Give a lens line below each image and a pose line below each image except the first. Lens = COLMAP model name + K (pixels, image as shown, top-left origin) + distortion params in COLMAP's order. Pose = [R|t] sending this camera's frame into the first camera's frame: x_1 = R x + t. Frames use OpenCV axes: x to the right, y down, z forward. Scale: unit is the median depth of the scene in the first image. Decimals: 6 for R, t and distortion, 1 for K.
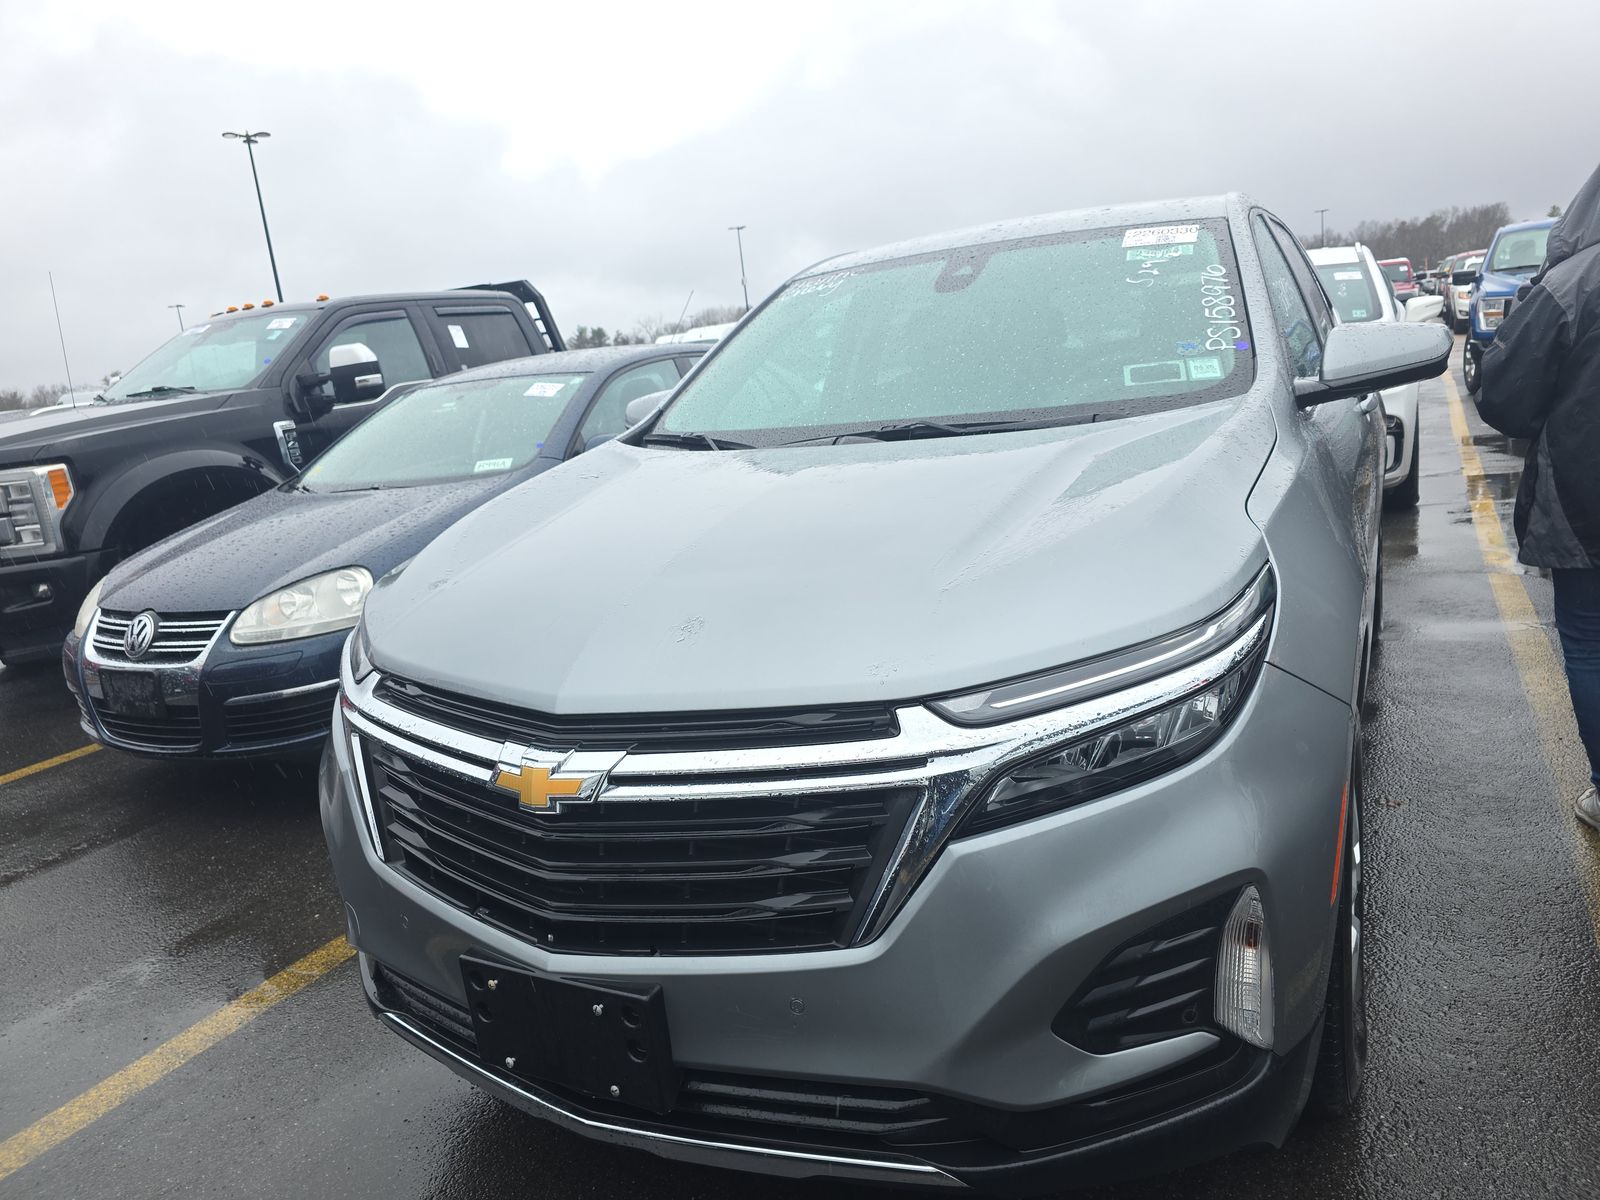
lens RADIAL K [[1074.4, 0, 800.0], [0, 1074.4, 600.0], [0, 0, 1]] dist [0.047087, -0.037417]
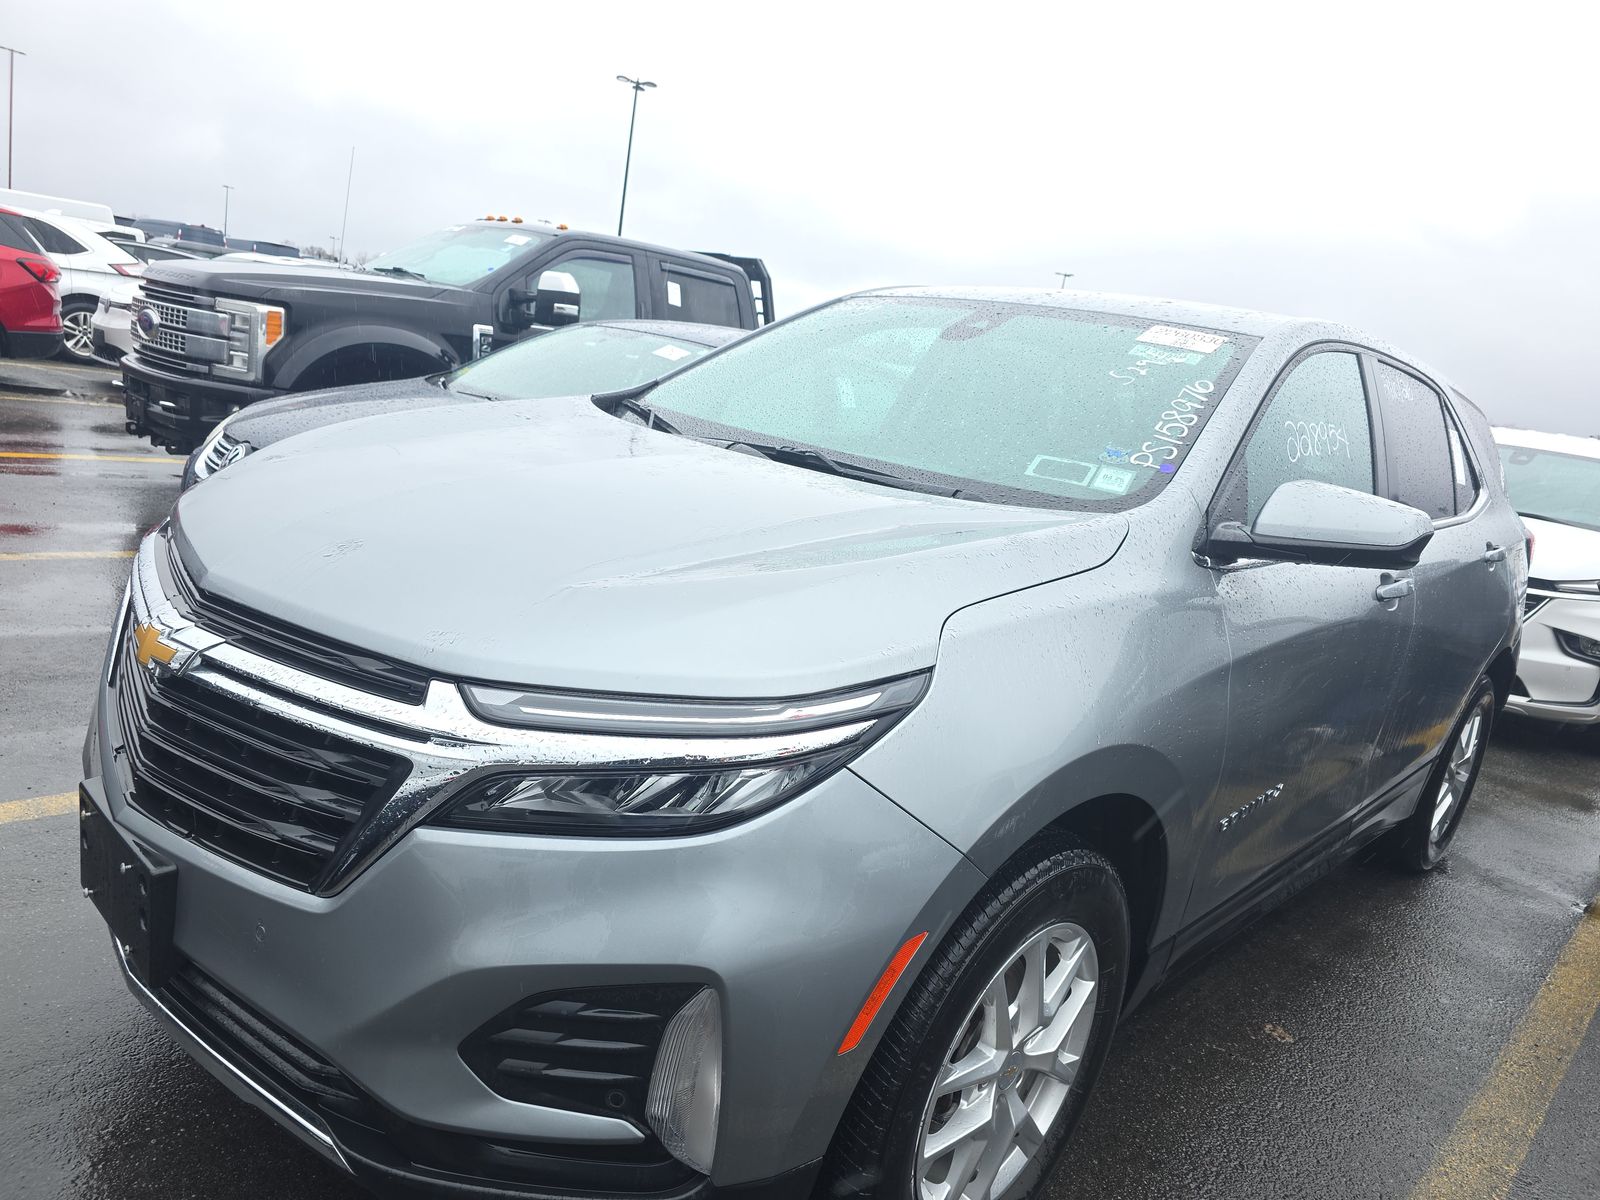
lens RADIAL K [[1065.4, 0, 800.1], [0, 1065.4, 618.3], [0, 0, 1]] dist [0.038606, -0.003340]
pose [[0.927199, 0.310762, -0.209112, 0.154749], [-0.311220, 0.949813, 0.031579, -0.022458], [0.208431, 0.035800, 0.977382, 0.034052]]
